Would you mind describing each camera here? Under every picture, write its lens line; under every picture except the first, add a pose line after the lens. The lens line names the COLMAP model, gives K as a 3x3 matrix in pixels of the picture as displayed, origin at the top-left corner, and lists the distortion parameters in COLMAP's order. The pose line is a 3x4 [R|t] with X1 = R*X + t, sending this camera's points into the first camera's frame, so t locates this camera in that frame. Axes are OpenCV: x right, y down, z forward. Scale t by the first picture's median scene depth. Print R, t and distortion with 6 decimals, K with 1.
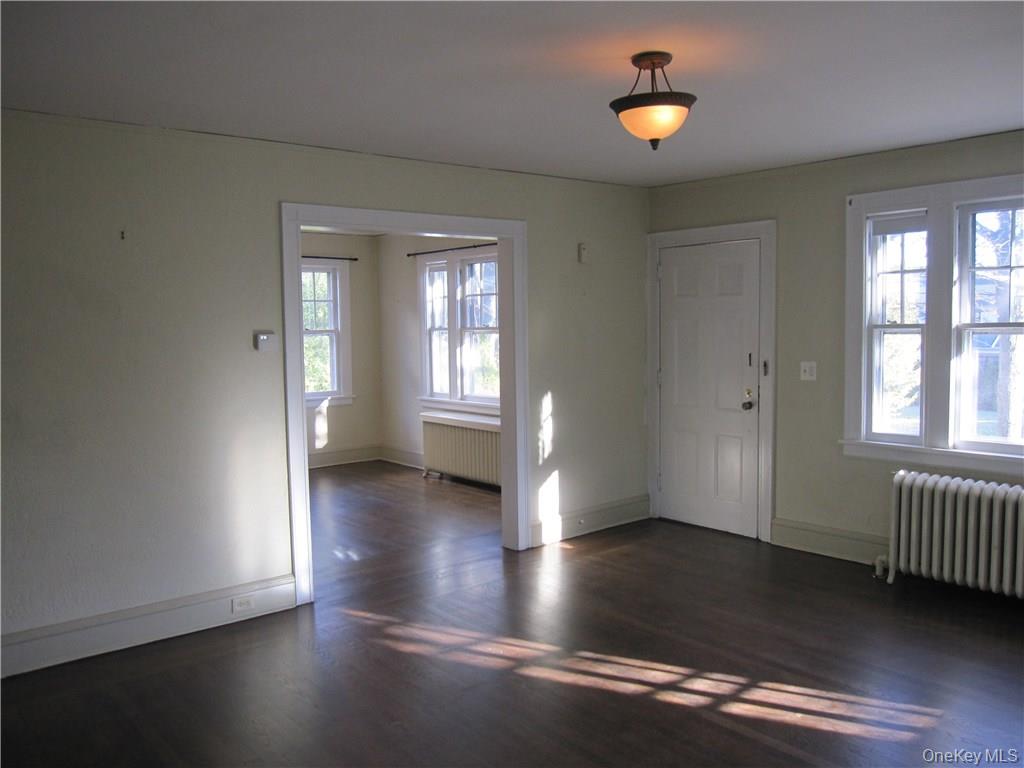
lens RADIAL K [[821.1, 0, 512.0], [0, 821.1, 384.0], [0, 0, 1]] dist [-0.003959, -0.001775]
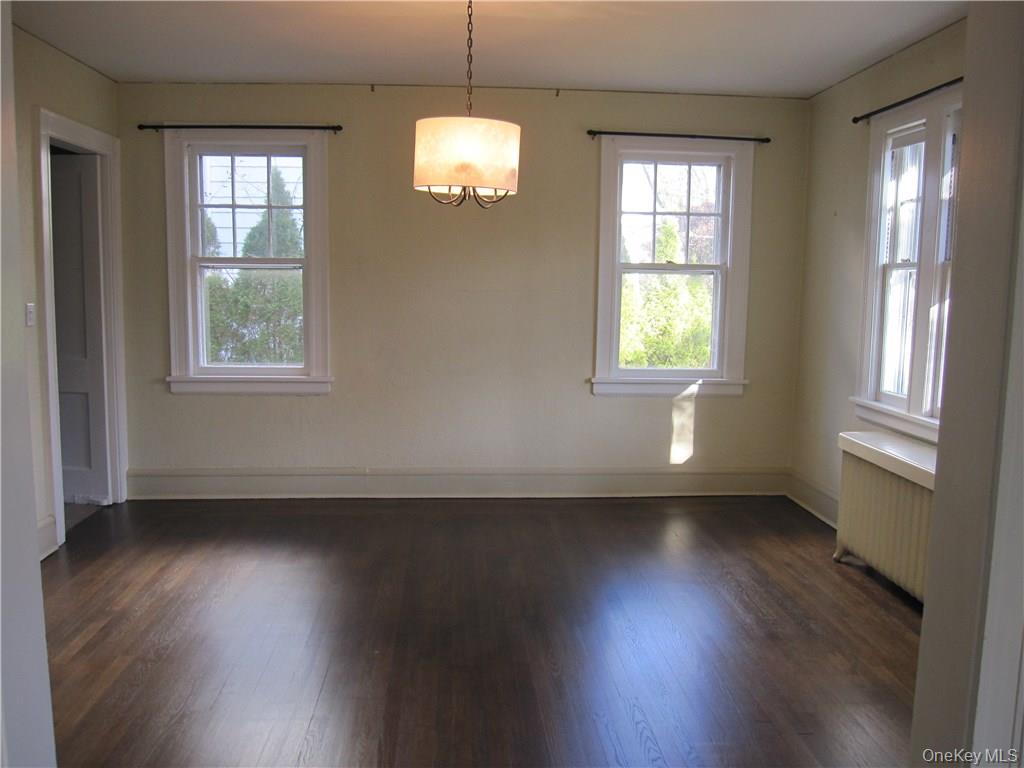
lens RADIAL K [[863.3, 0, 512.0], [0, 863.3, 384.0], [0, 0, 1]] dist [-0.004814, -0.004063]
pose [[0.817434, 0.098697, -0.567504, 0.018763], [-0.070535, 0.994948, 0.071436, -0.016182], [0.571687, -0.018365, 0.820266, 0.427537]]
